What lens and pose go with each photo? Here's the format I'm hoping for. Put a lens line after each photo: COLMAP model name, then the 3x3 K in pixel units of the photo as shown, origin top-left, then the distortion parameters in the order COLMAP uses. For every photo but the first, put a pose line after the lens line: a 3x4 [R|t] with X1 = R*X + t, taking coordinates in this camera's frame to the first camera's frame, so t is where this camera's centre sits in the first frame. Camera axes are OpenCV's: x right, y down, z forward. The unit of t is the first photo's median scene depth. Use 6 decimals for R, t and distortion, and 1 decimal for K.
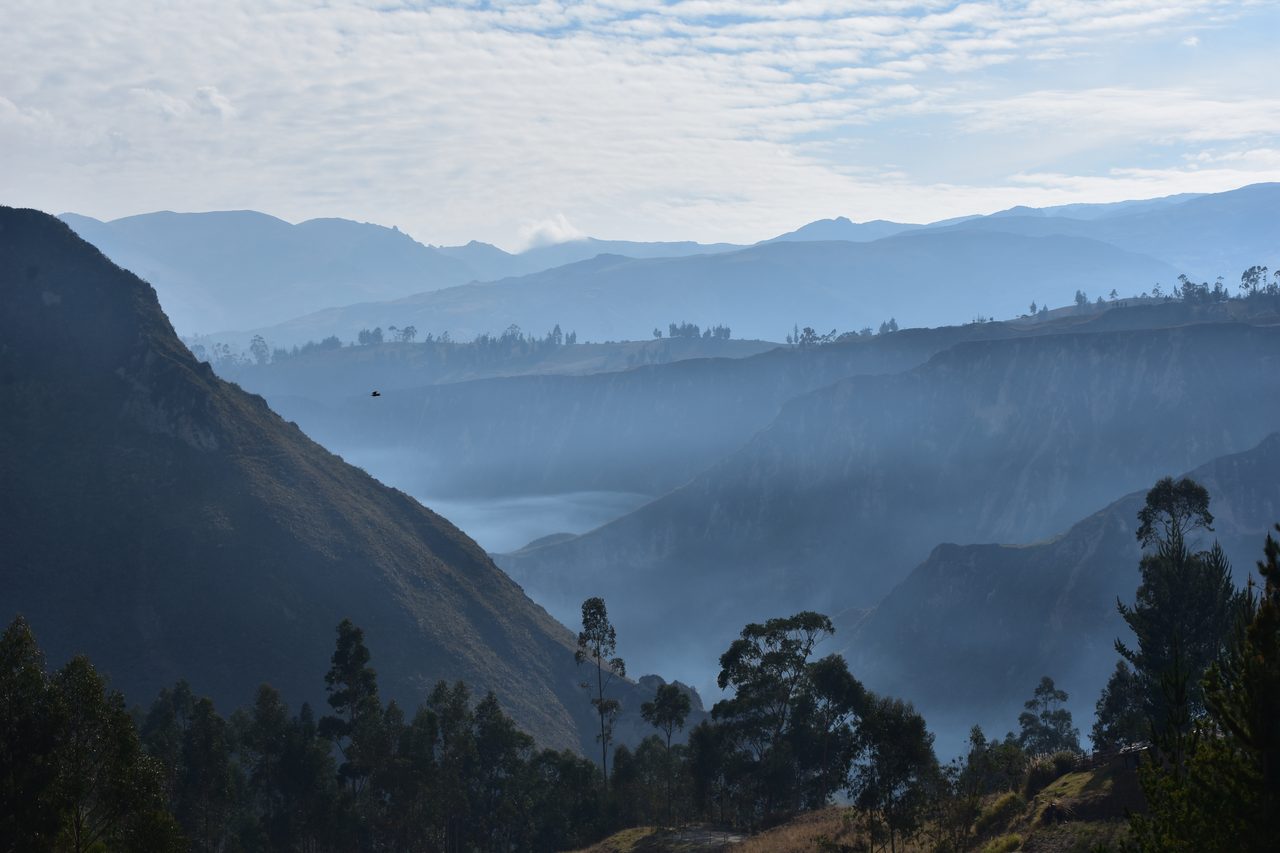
lens RADIAL K [[3336.1, 0, 640.0], [0, 3336.1, 426.5], [0, 0, 1]] dist [0.110398, 0.492801]
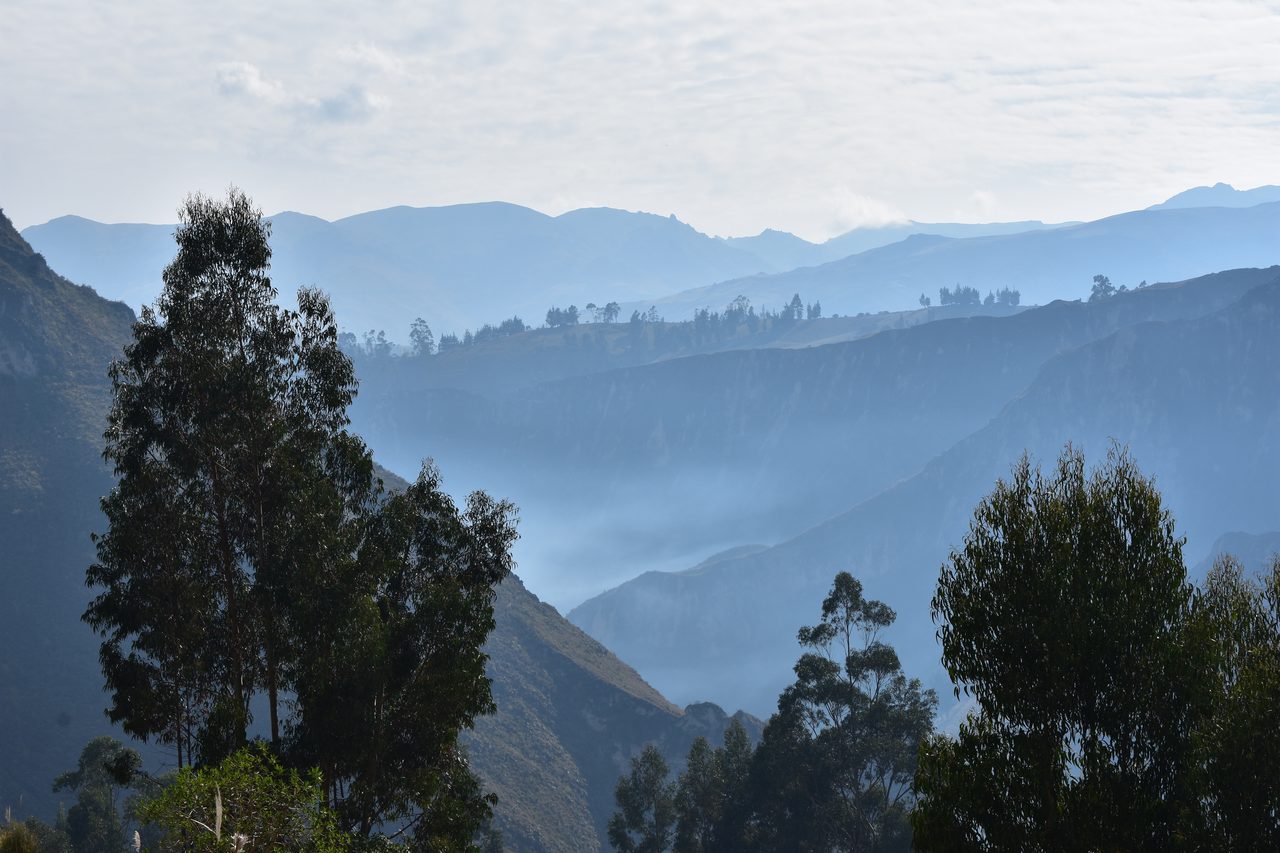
lens RADIAL K [[3336.1, 0, 640.0], [0, 3336.1, 426.5], [0, 0, 1]] dist [0.110398, 0.492801]
pose [[0.985515, -0.027928, -0.167271, 0.082885], [0.022013, 0.999069, -0.037114, 0.034510], [0.168152, 0.032894, 0.985212, 0.264872]]
